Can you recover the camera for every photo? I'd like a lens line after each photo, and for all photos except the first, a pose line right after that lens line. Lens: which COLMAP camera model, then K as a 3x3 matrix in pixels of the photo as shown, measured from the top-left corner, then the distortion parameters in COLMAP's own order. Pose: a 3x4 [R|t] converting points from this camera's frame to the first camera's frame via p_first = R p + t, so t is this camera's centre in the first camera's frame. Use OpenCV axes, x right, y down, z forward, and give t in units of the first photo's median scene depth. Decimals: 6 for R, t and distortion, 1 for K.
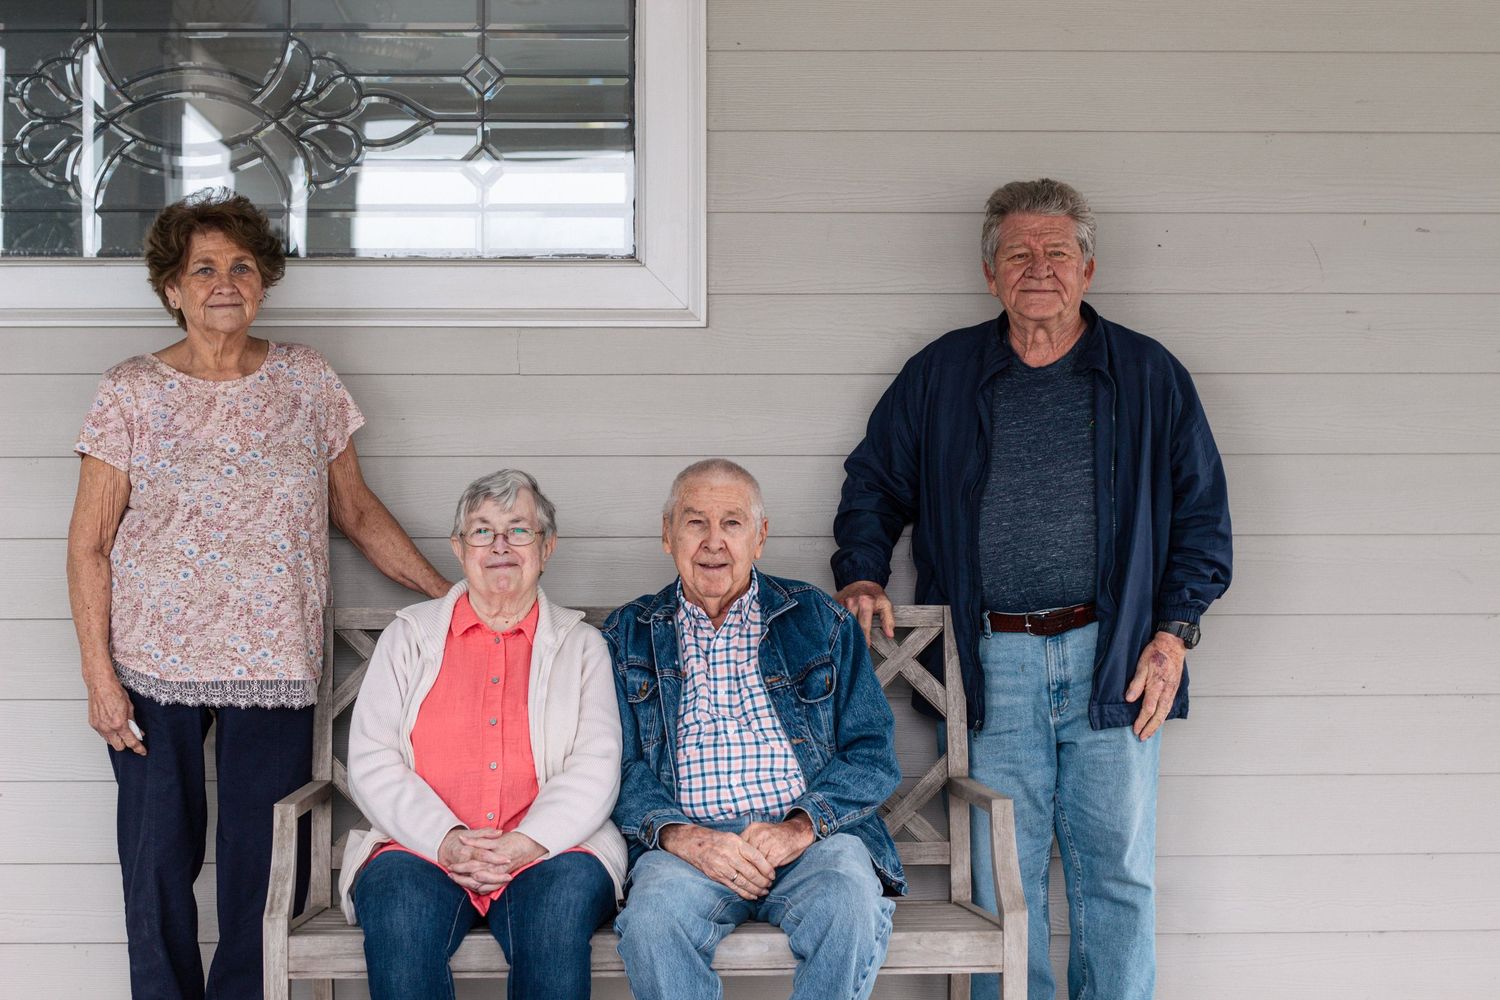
lens RADIAL K [[3475.8, 0, 723.9], [0, 3475.8, 585.3], [0, 0, 1]] dist [0.001893, 0.000000]
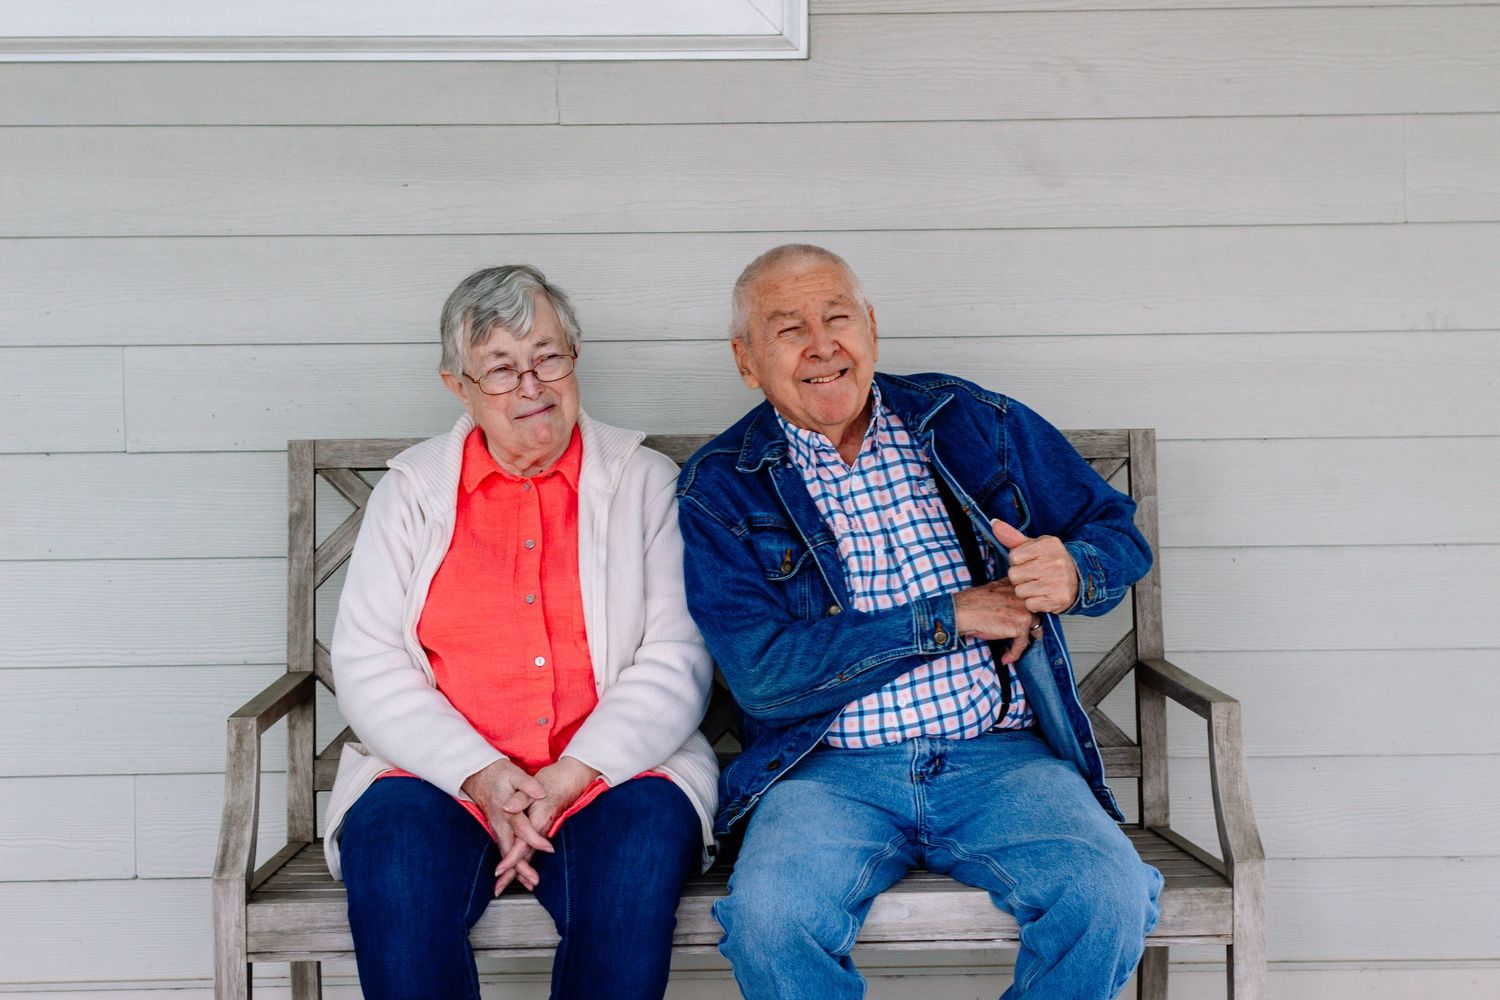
lens RADIAL K [[3475.8, 0, 748.3], [0, 3475.8, 516.0], [0, 0, 1]] dist [0.001893, 0.000000]
pose [[0.999938, -0.010103, -0.004729, -0.016414], [0.010266, 0.999302, 0.035930, -0.003246], [0.004363, -0.035976, 0.999343, 0.267146]]
